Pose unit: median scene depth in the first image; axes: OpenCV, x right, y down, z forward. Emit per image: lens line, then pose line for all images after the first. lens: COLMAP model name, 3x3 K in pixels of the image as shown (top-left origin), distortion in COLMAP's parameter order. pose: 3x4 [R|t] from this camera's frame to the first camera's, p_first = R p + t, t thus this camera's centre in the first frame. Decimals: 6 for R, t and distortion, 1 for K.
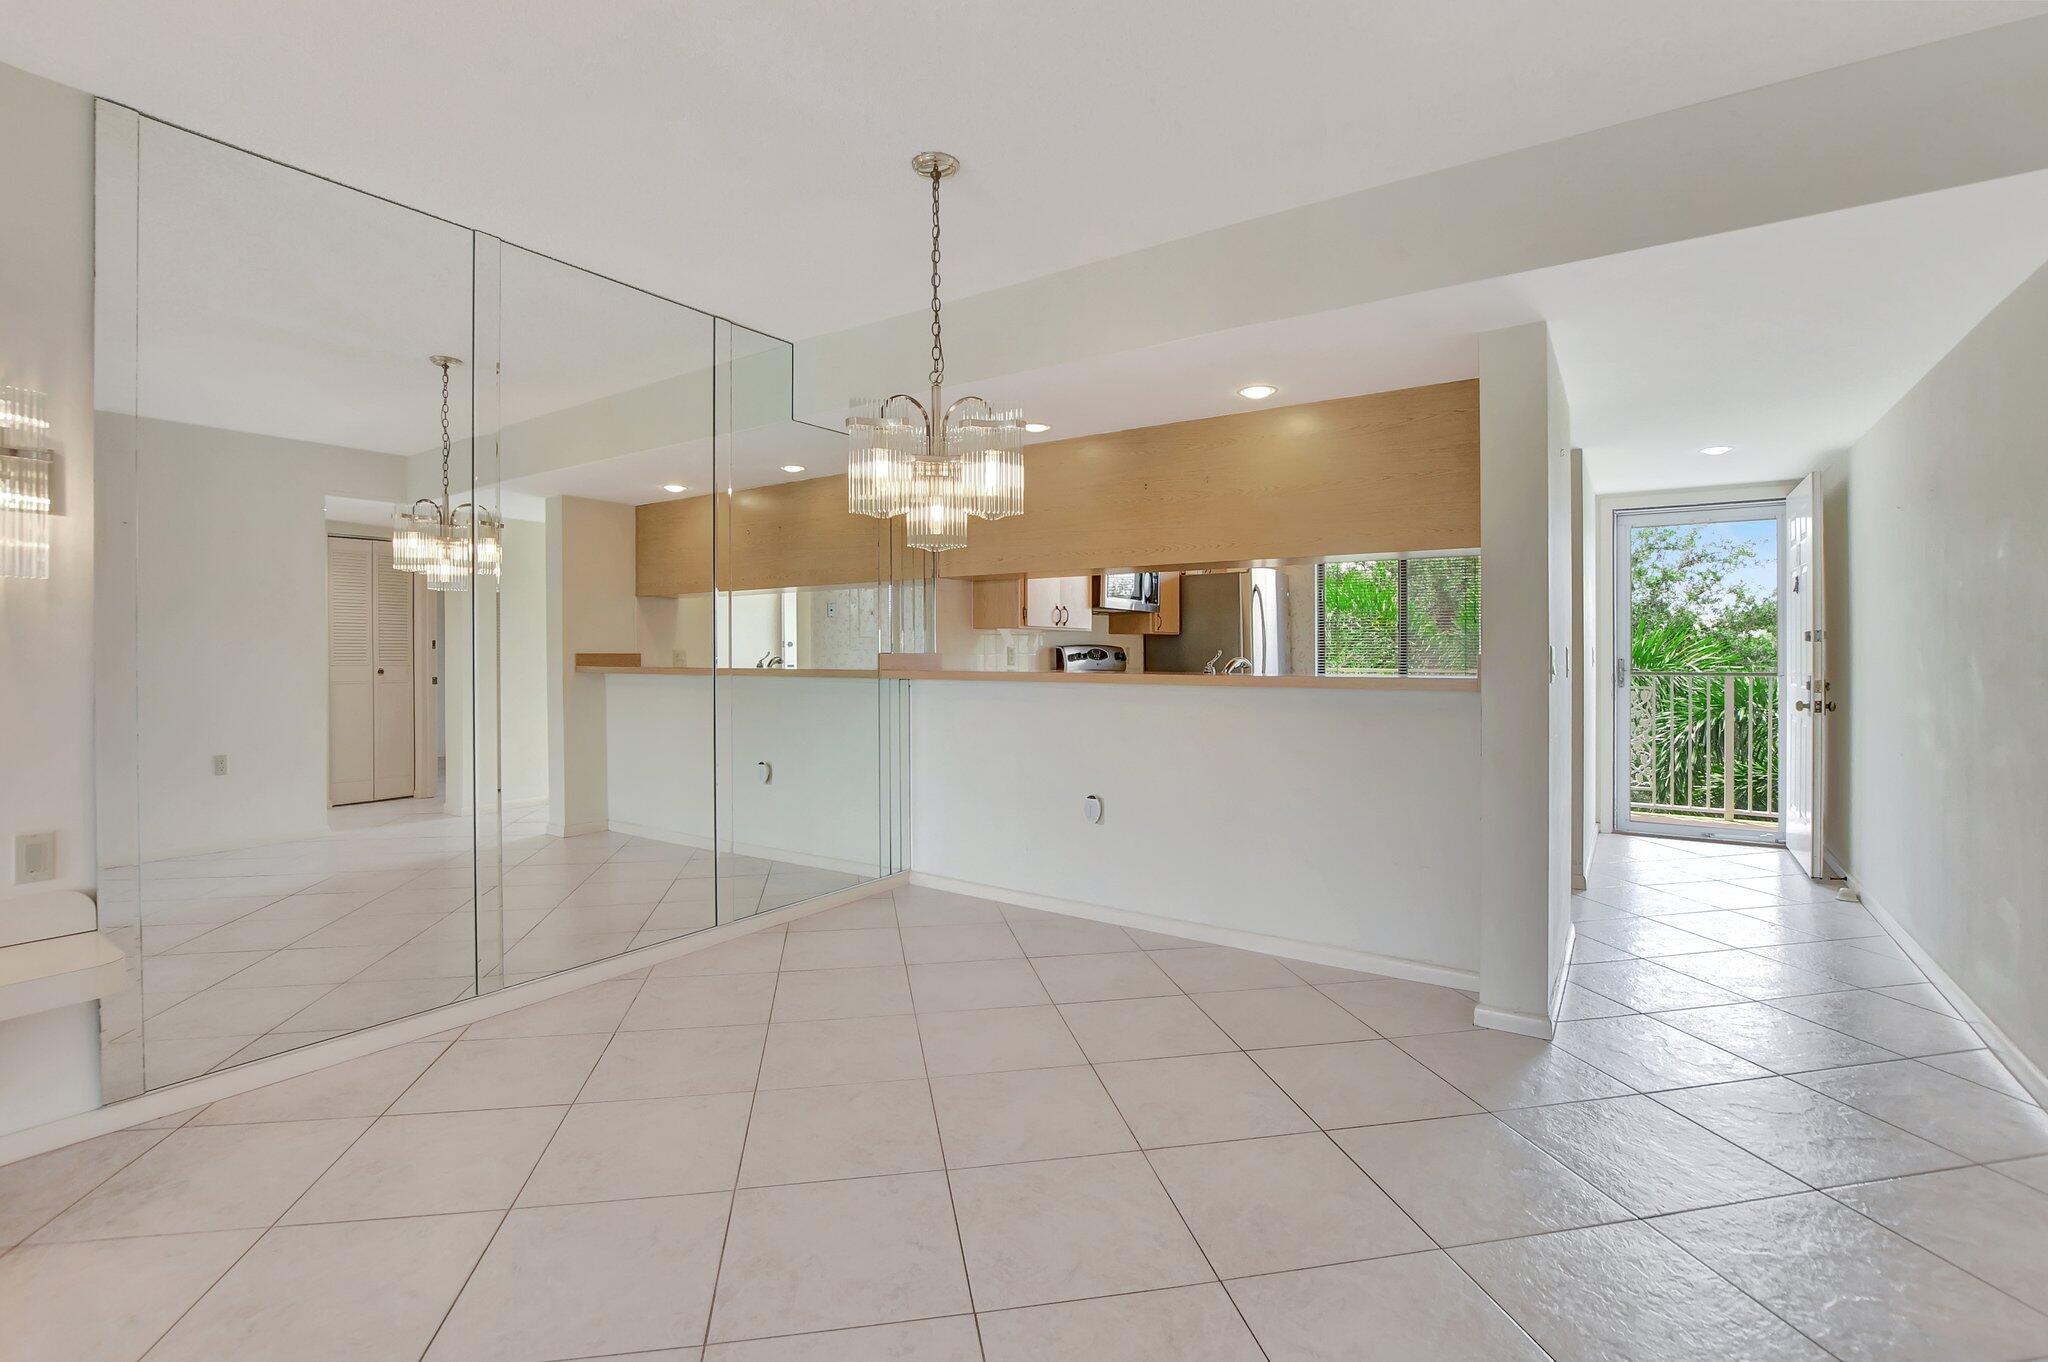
lens RADIAL K [[919.2, 0, 1009.1], [0, 919.2, 644.9], [0, 0, 1]] dist [-0.014328, 0.000281]
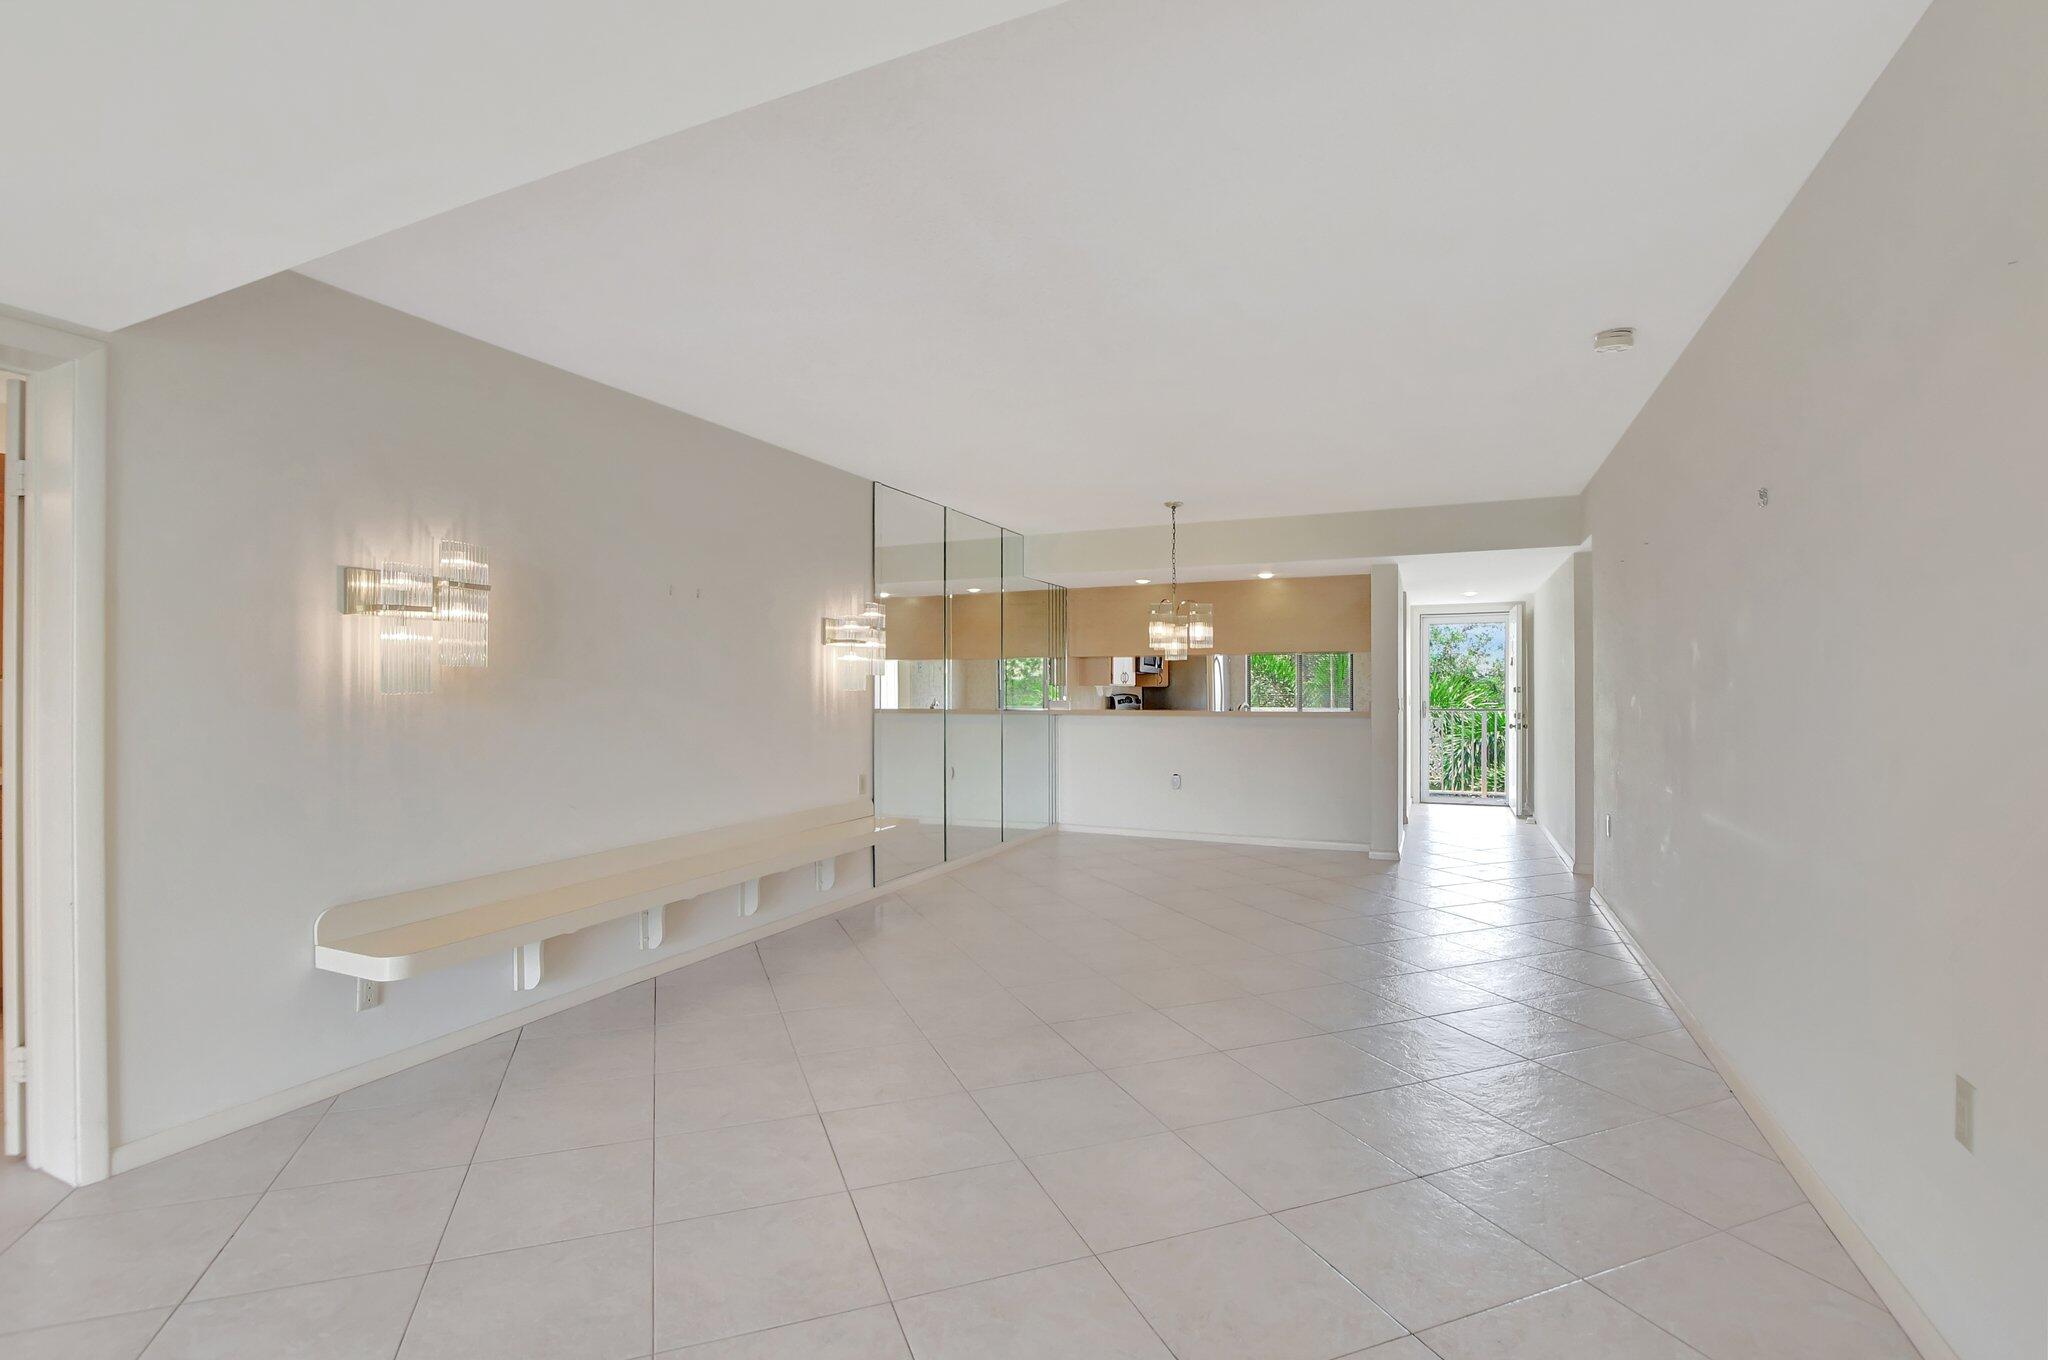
lens RADIAL K [[919.2, 0, 1031.9], [0, 919.2, 692.8], [0, 0, 1]] dist [-0.014328, 0.000281]
pose [[0.982400, -0.002211, 0.186778, -0.365614], [0.000477, 0.999956, 0.009329, -0.016600], [-0.186791, -0.009076, 0.982358, -0.538318]]
